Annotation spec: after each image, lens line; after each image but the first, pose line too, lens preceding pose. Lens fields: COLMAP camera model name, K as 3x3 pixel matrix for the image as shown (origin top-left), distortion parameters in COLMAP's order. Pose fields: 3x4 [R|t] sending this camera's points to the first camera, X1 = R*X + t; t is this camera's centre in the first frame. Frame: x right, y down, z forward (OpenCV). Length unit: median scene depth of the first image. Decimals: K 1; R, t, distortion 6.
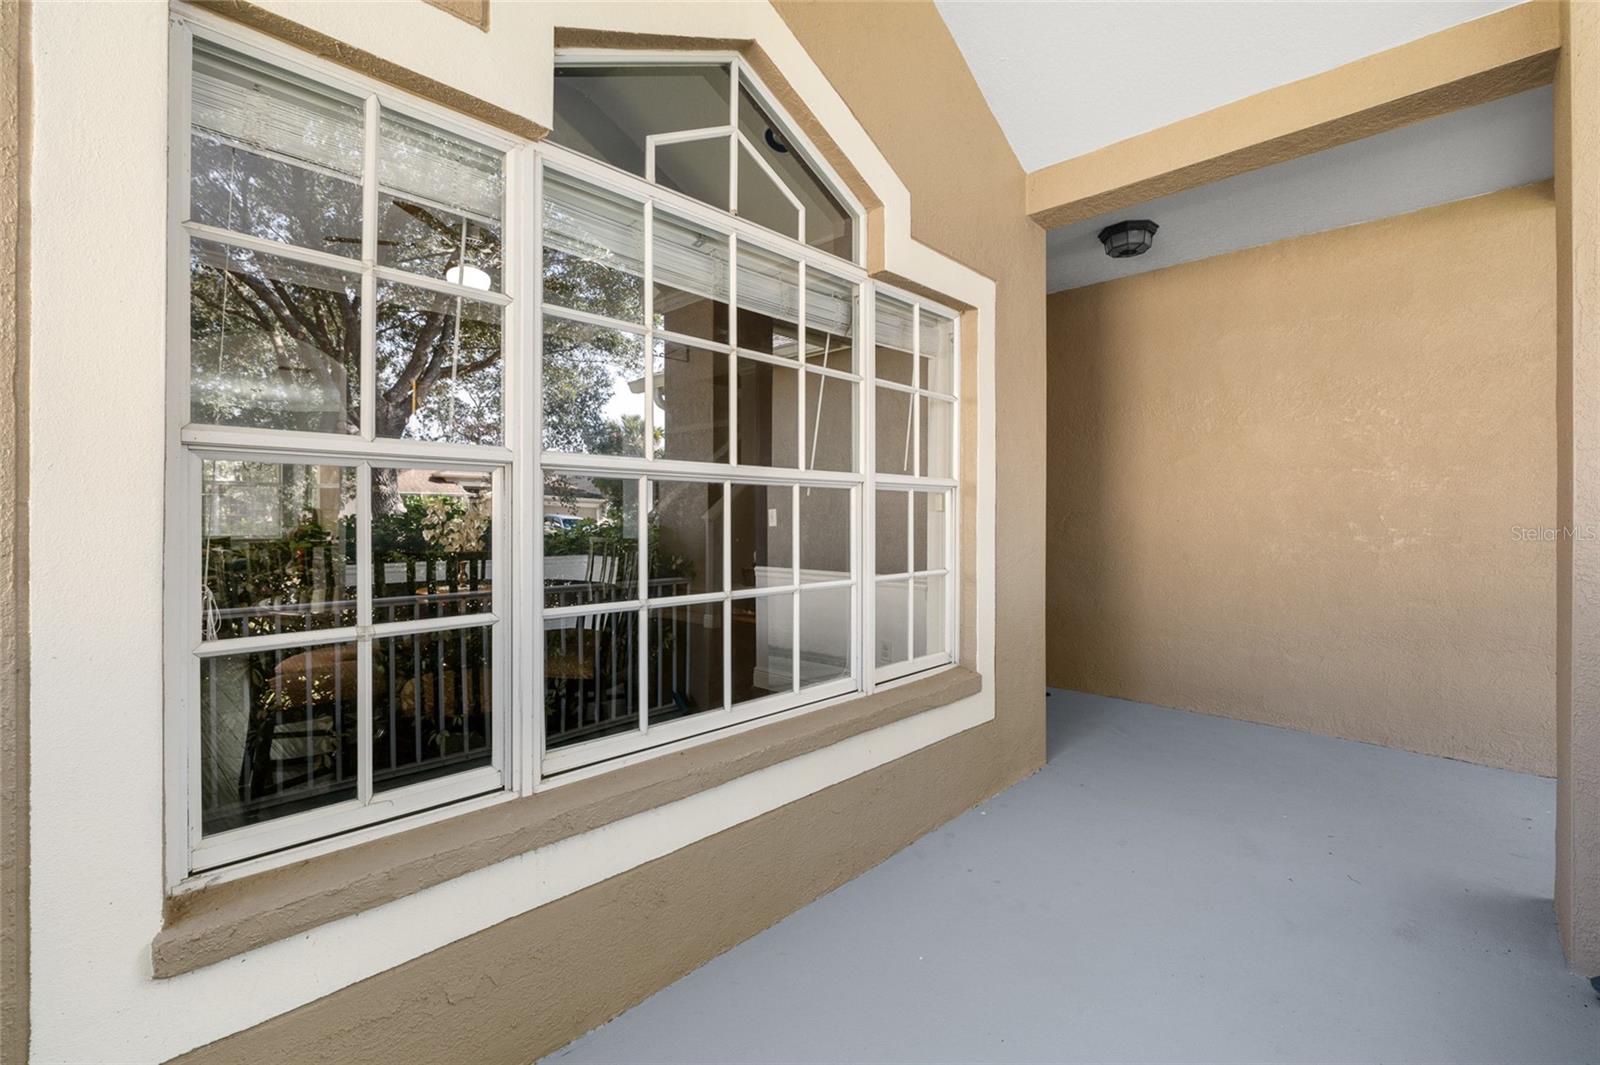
lens RADIAL K [[704.9, 0, 799.0], [0, 704.9, 524.9], [0, 0, 1]] dist [-0.007634, 0.001601]
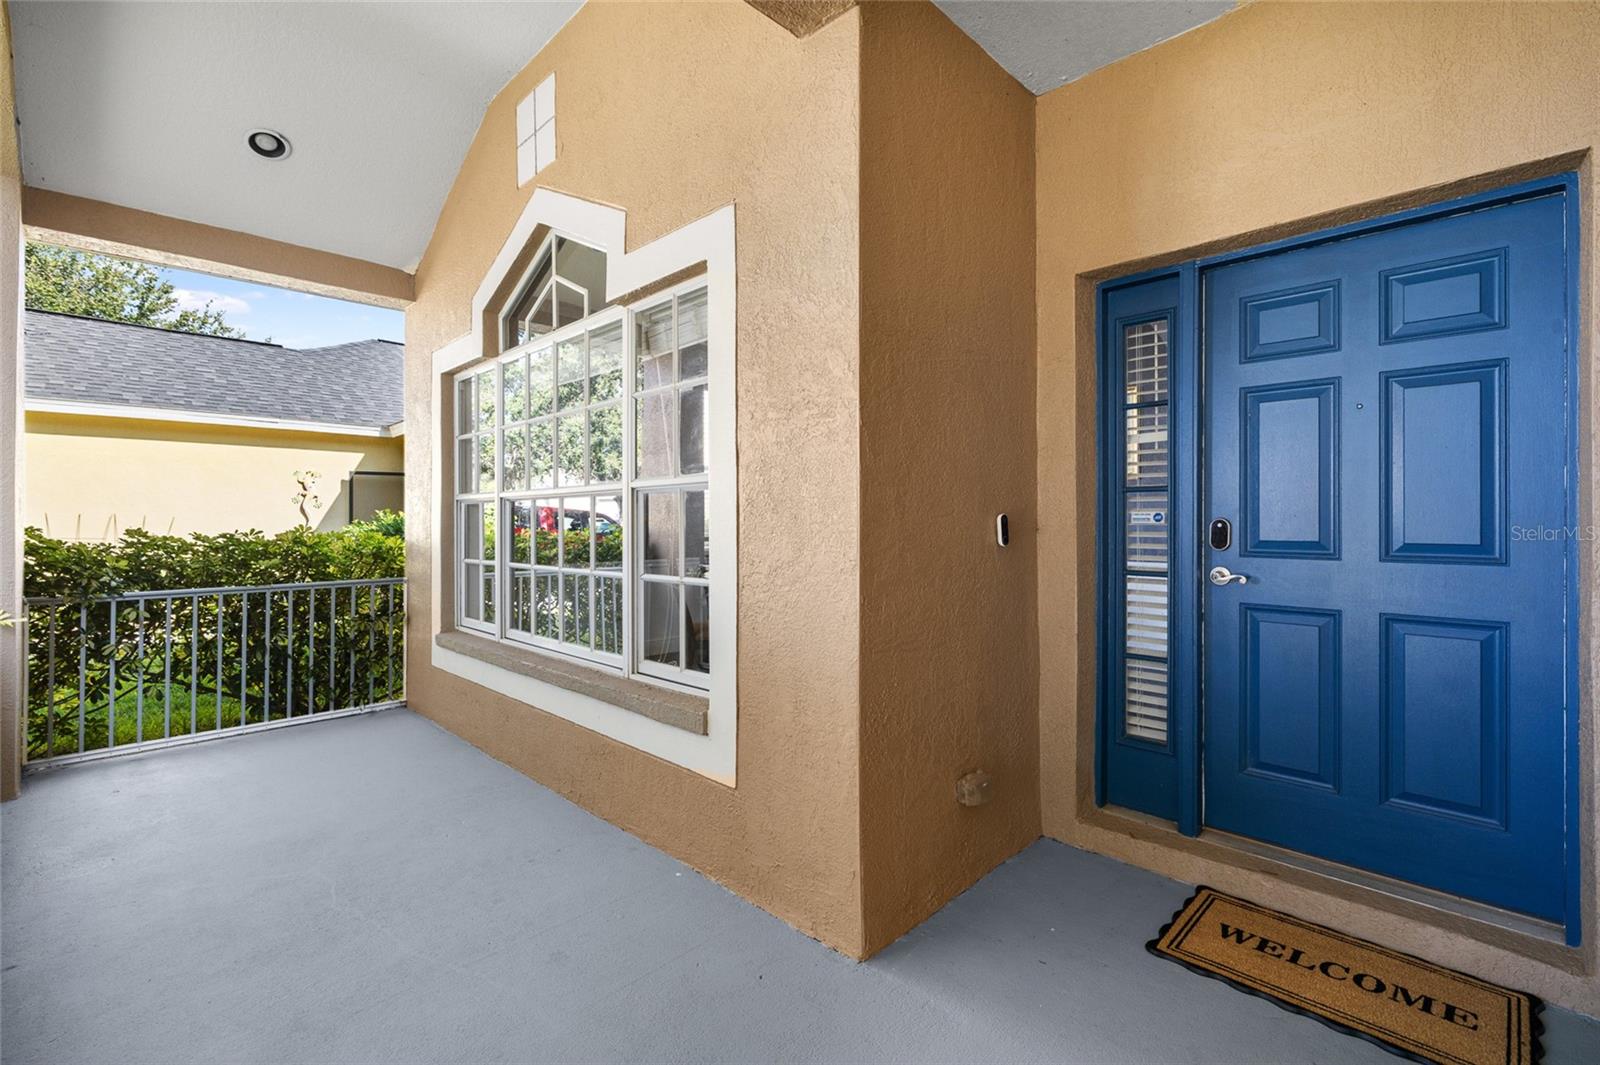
lens RADIAL K [[704.9, 0, 795.4], [0, 704.9, 518.6], [0, 0, 1]] dist [-0.007634, 0.001601]
pose [[-0.007255, -0.000723, -0.999973, 1.225952], [-0.004831, 0.999988, -0.000688, -0.011550], [0.999962, 0.004826, -0.007259, 1.281695]]
